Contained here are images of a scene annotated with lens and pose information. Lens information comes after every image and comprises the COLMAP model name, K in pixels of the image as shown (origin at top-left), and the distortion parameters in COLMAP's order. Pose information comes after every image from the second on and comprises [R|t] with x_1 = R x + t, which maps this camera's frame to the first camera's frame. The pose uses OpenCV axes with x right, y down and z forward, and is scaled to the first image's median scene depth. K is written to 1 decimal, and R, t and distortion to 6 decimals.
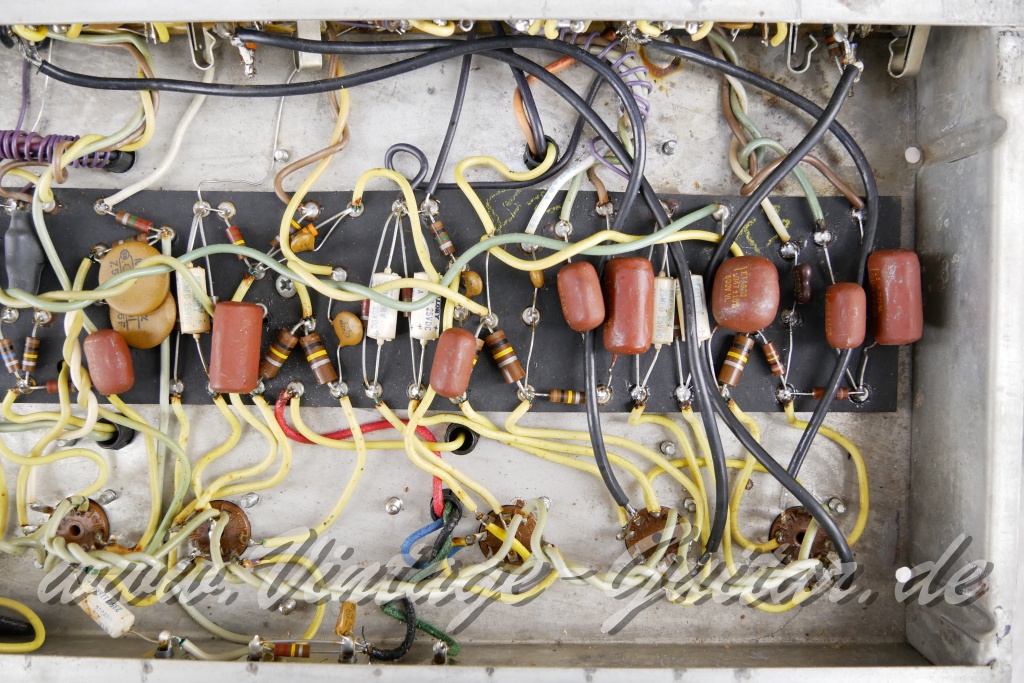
lens RADIAL K [[866.1, 0, 527.7], [0, 866.1, 322.7], [0, 0, 1]] dist [-0.061853, 0.010979]
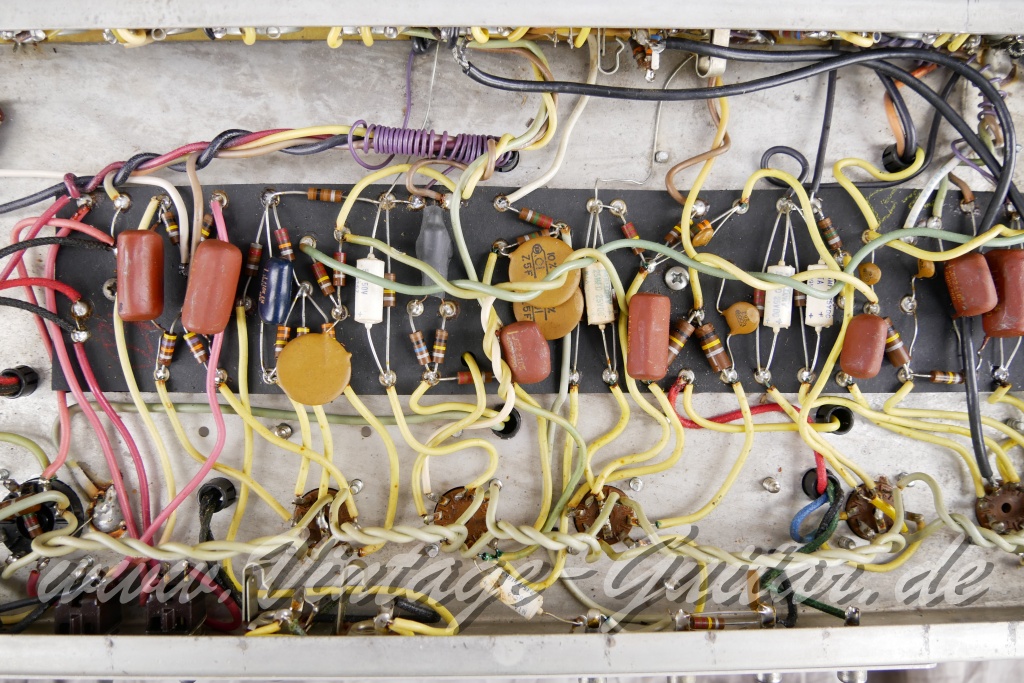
lens RADIAL K [[866.1, 0, 527.7], [0, 866.1, 322.7], [0, 0, 1]] dist [-0.061853, 0.010979]
pose [[0.998876, -0.011861, 0.045885, -0.519483], [0.012783, 0.999721, -0.019869, 0.030126], [-0.045636, 0.020433, 0.998749, -0.051240]]
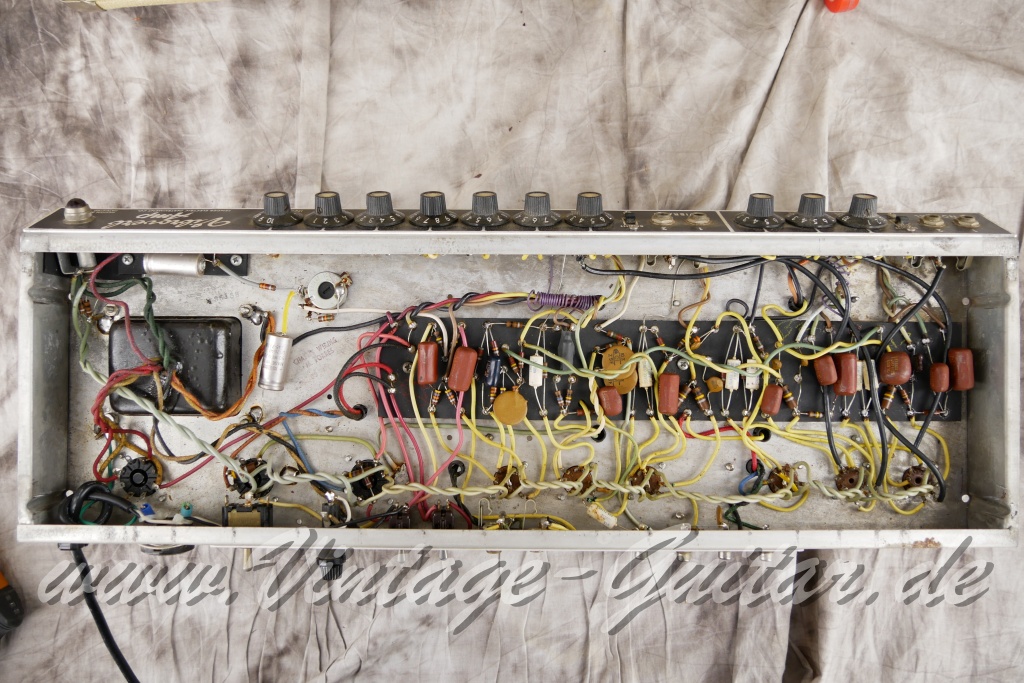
lens RADIAL K [[881.8, 0, 529.0], [0, 881.8, 323.7], [0, 0, 1]] dist [-0.051044, 0.013972]
pose [[0.999846, -0.003303, 0.017250, -0.713369], [0.003928, 0.999332, -0.036338, -0.067669], [-0.017119, 0.036400, 0.999191, -1.216510]]
